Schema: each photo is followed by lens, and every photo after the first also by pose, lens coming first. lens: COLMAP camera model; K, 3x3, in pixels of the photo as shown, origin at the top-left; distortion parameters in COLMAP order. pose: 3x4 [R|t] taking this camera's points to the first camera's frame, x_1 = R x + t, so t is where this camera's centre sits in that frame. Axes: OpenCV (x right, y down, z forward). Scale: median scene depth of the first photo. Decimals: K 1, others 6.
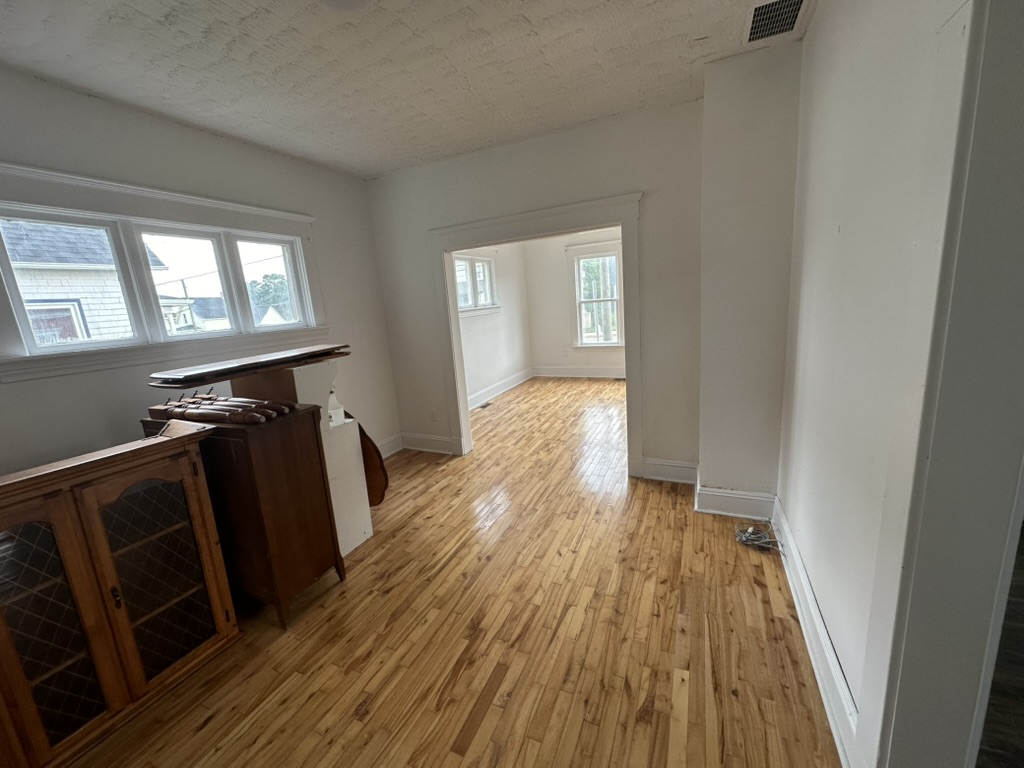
lens RADIAL K [[405.7, 0, 505.1], [0, 405.7, 382.4], [0, 0, 1]] dist [-0.004003, 0.000510]
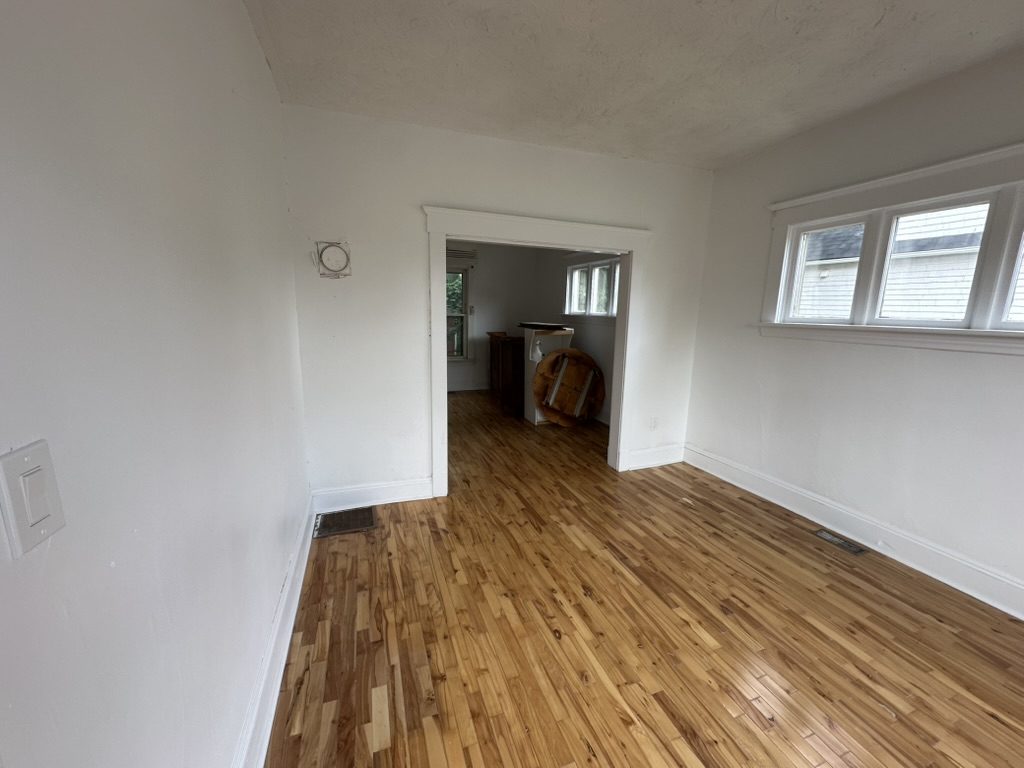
lens RADIAL K [[405.7, 0, 511.4], [0, 405.7, 383.9], [0, 0, 1]] dist [-0.004003, 0.000510]
pose [[-0.698236, 0.196993, -0.688230, 1.242326], [-0.104822, 0.922895, 0.370509, -0.600405], [0.708152, 0.330844, -0.623749, 2.486590]]
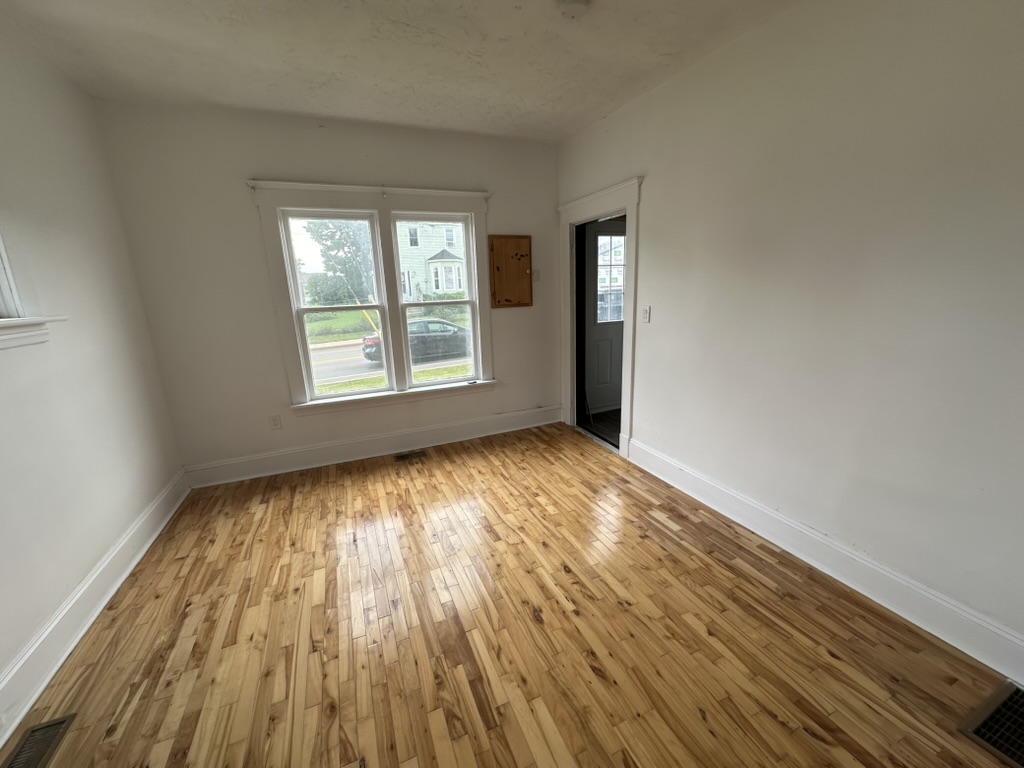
lens RADIAL K [[405.7, 0, 513.2], [0, 405.7, 384.0], [0, 0, 1]] dist [-0.004003, 0.000510]
pose [[0.653913, -0.117493, 0.747391, -0.033415], [0.135039, 0.990130, 0.037504, -0.314238], [-0.744421, 0.076403, 0.663325, 1.637749]]
